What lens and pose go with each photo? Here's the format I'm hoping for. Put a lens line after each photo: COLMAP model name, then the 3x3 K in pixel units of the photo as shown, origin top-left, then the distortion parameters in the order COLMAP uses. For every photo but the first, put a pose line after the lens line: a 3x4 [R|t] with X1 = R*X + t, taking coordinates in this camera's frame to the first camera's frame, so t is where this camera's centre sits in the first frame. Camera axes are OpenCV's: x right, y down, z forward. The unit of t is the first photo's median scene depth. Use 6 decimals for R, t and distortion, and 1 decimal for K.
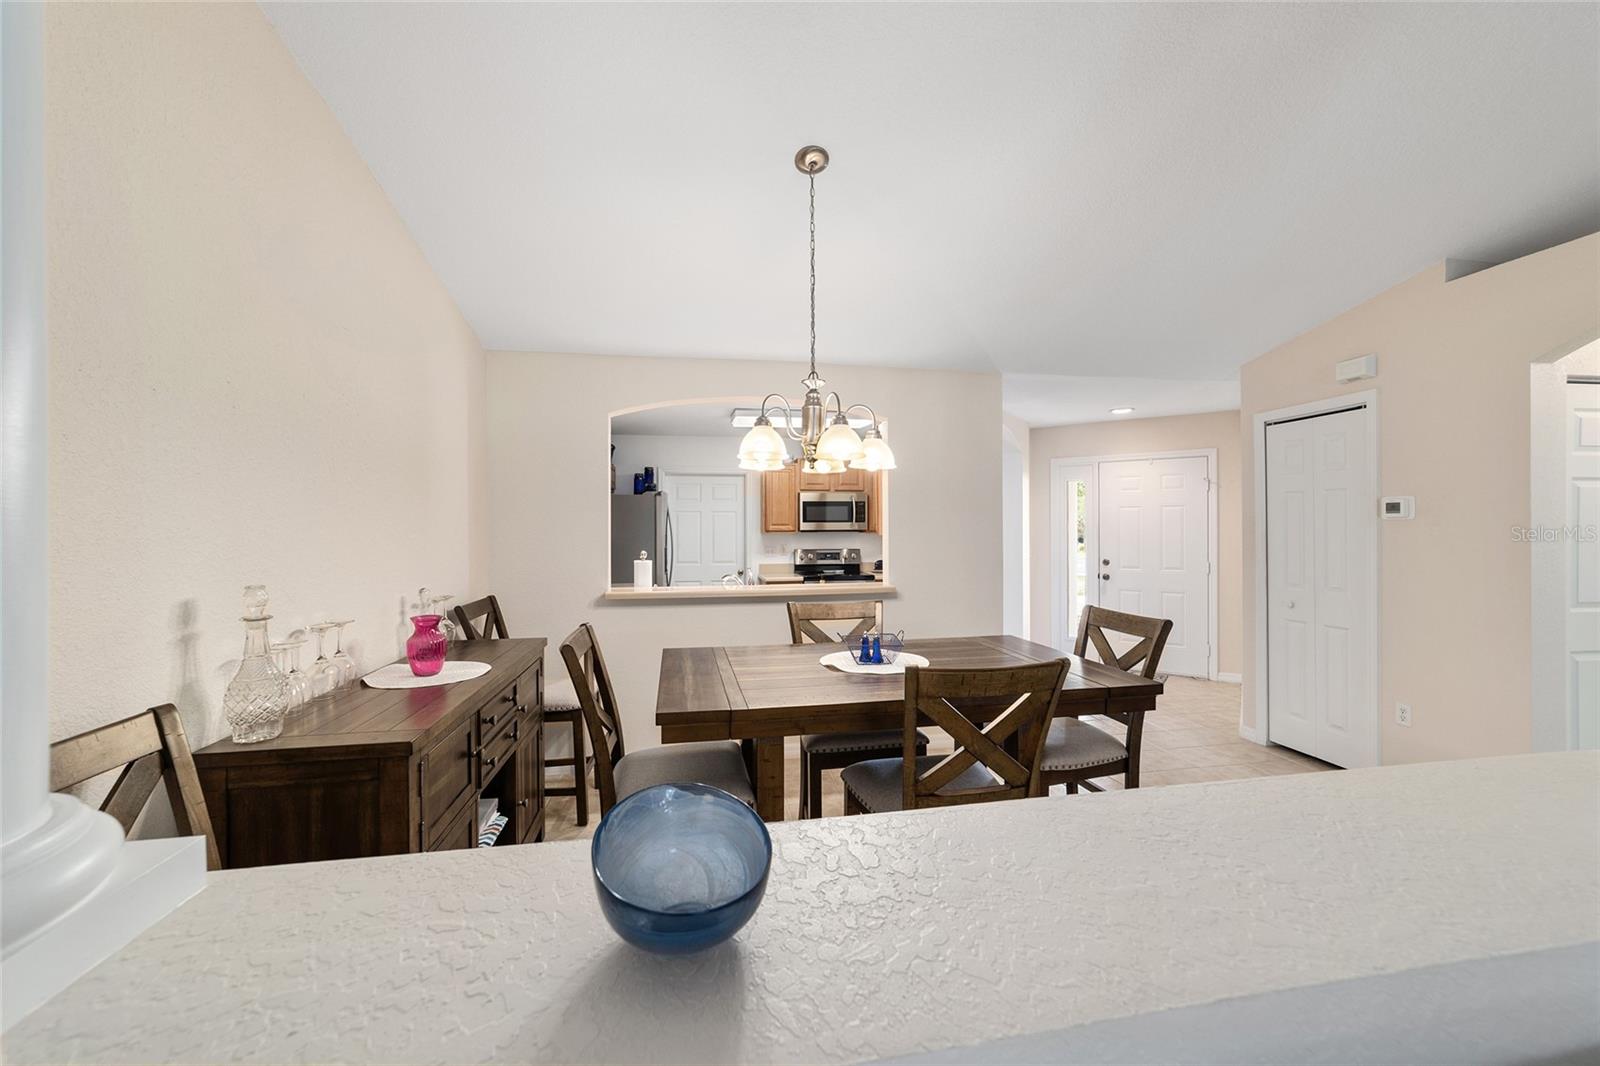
lens RADIAL K [[613.7, 0, 805.1], [0, 613.7, 532.3], [0, 0, 1]] dist [-0.011076, 0.004901]
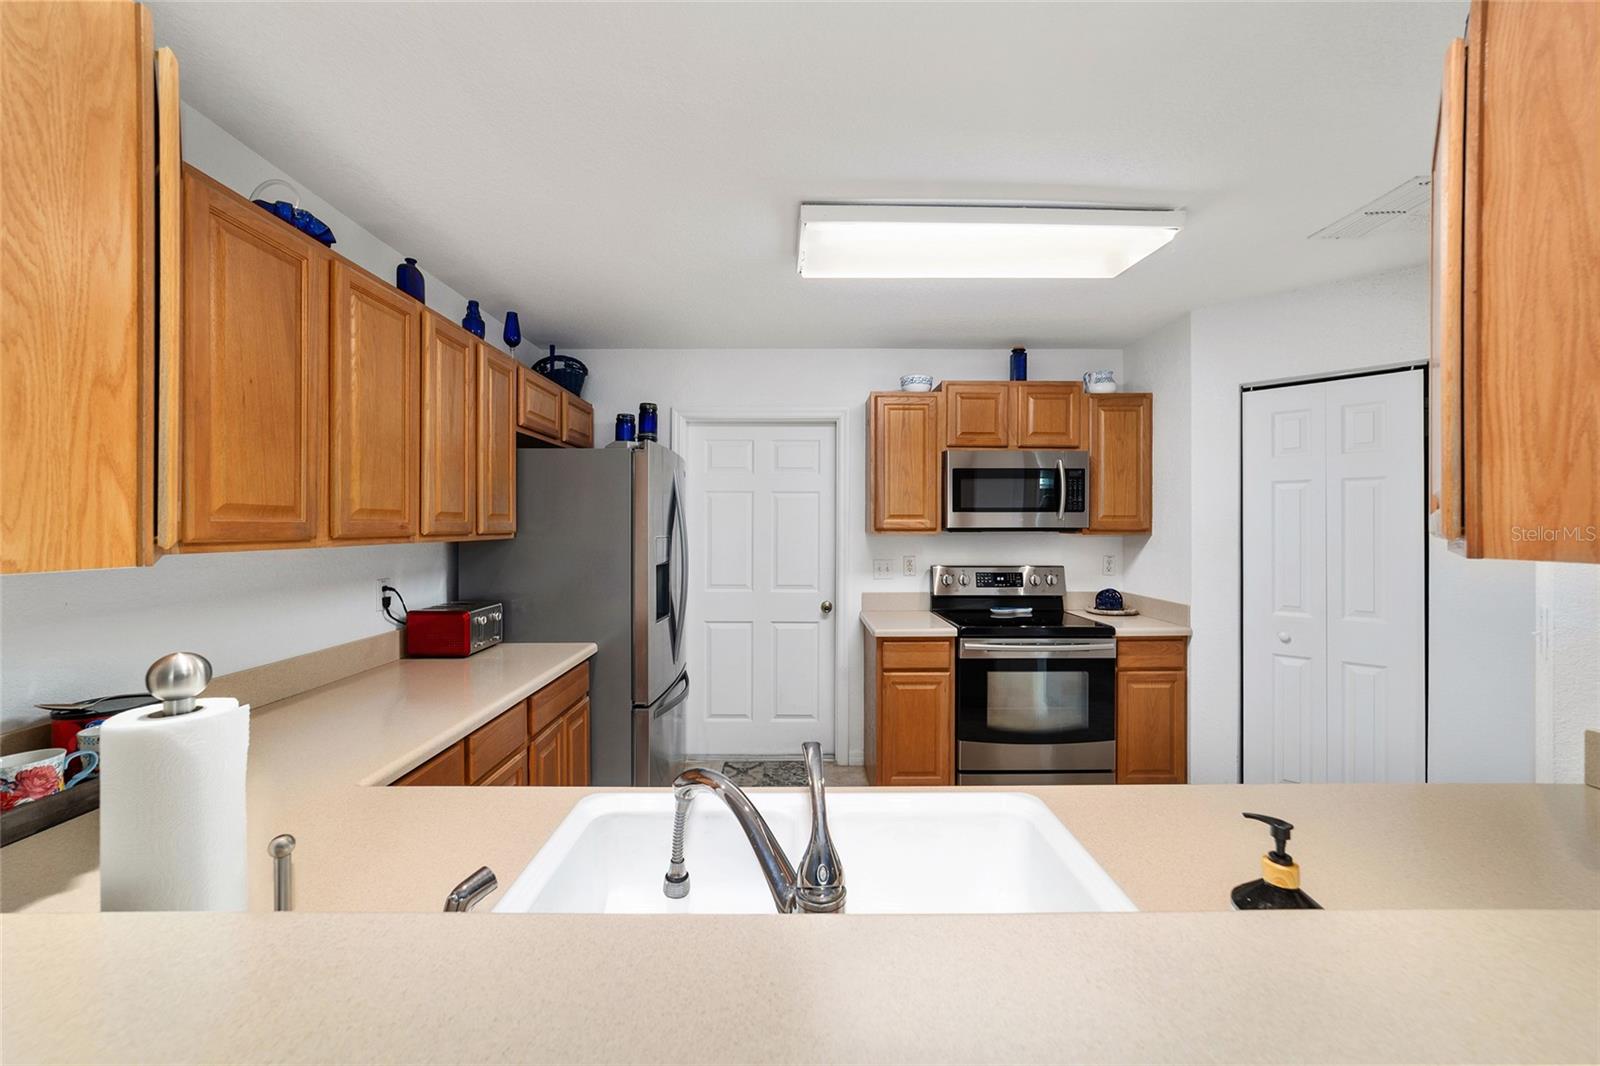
lens RADIAL K [[613.7, 0, 790.9], [0, 613.7, 531.7], [0, 0, 1]] dist [-0.011076, 0.004901]
pose [[0.983485, 0.006806, -0.180859, -0.040425], [-0.006183, 0.999973, 0.004013, -0.001371], [0.180882, -0.002828, 0.983501, 0.481480]]
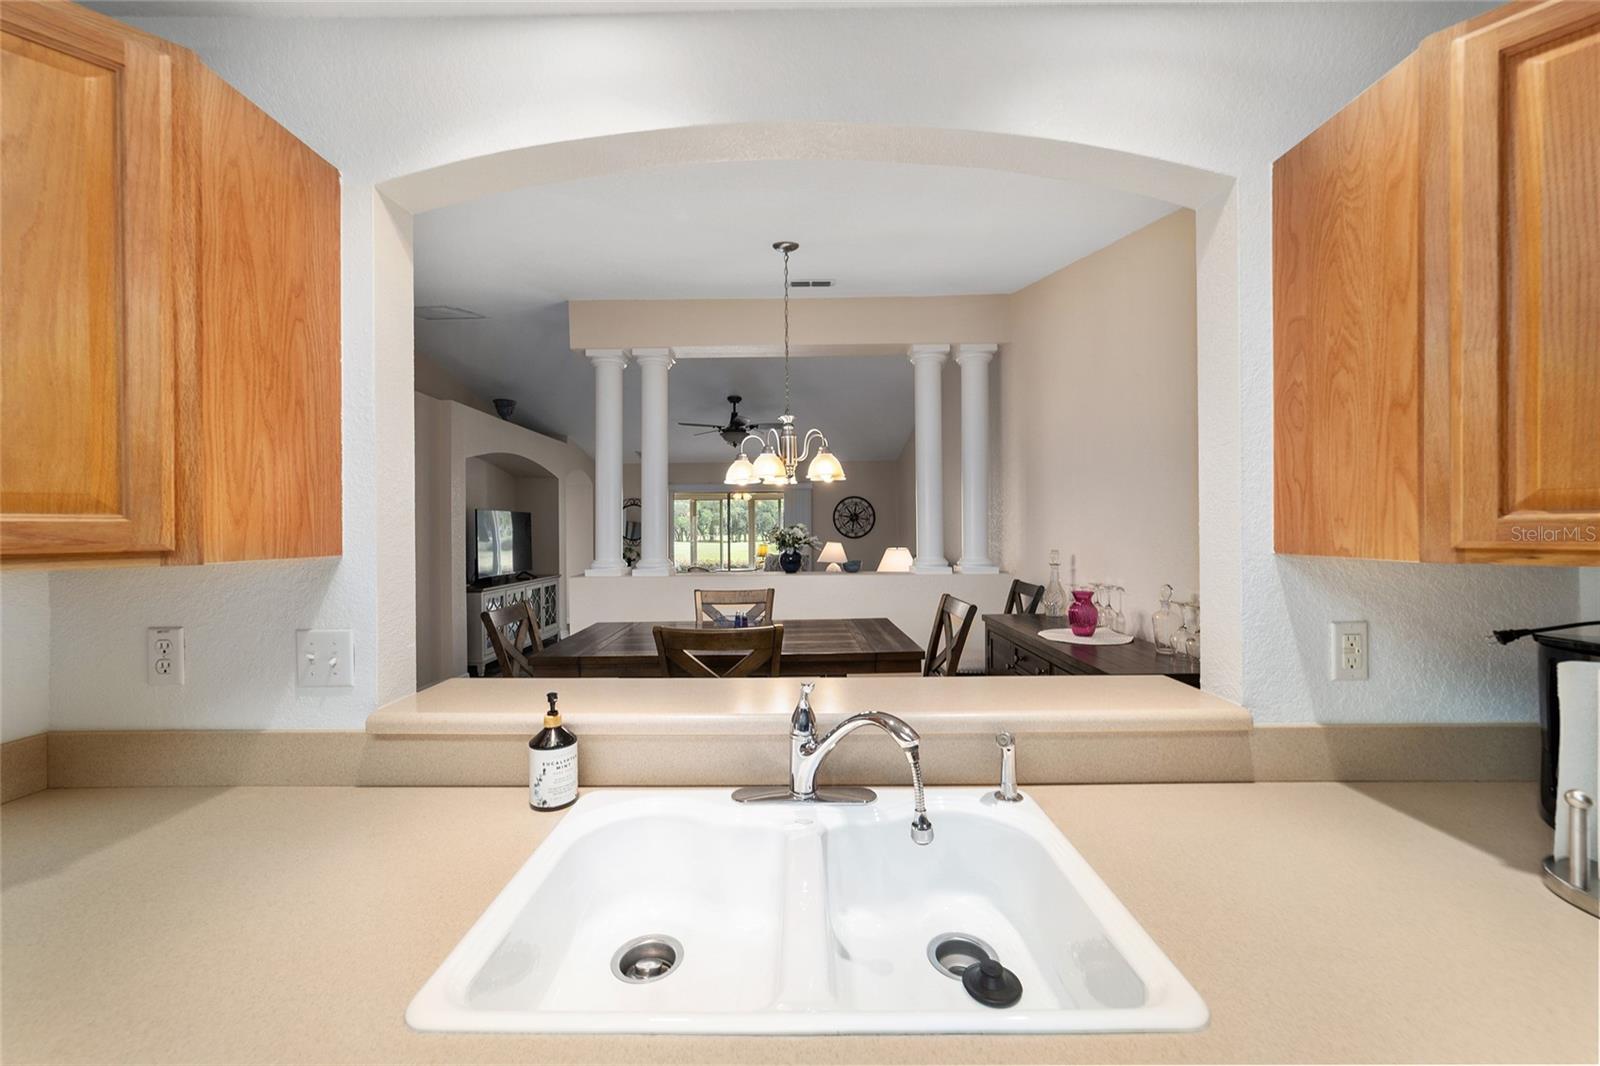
lens RADIAL K [[613.7, 0, 800.6], [0, 613.7, 533.6], [0, 0, 1]] dist [-0.011076, 0.004901]
pose [[-0.983982, 0.012708, 0.177813, -0.087236], [0.014252, 0.999871, 0.007407, -0.002281], [-0.177696, 0.009823, -0.984036, 0.771421]]
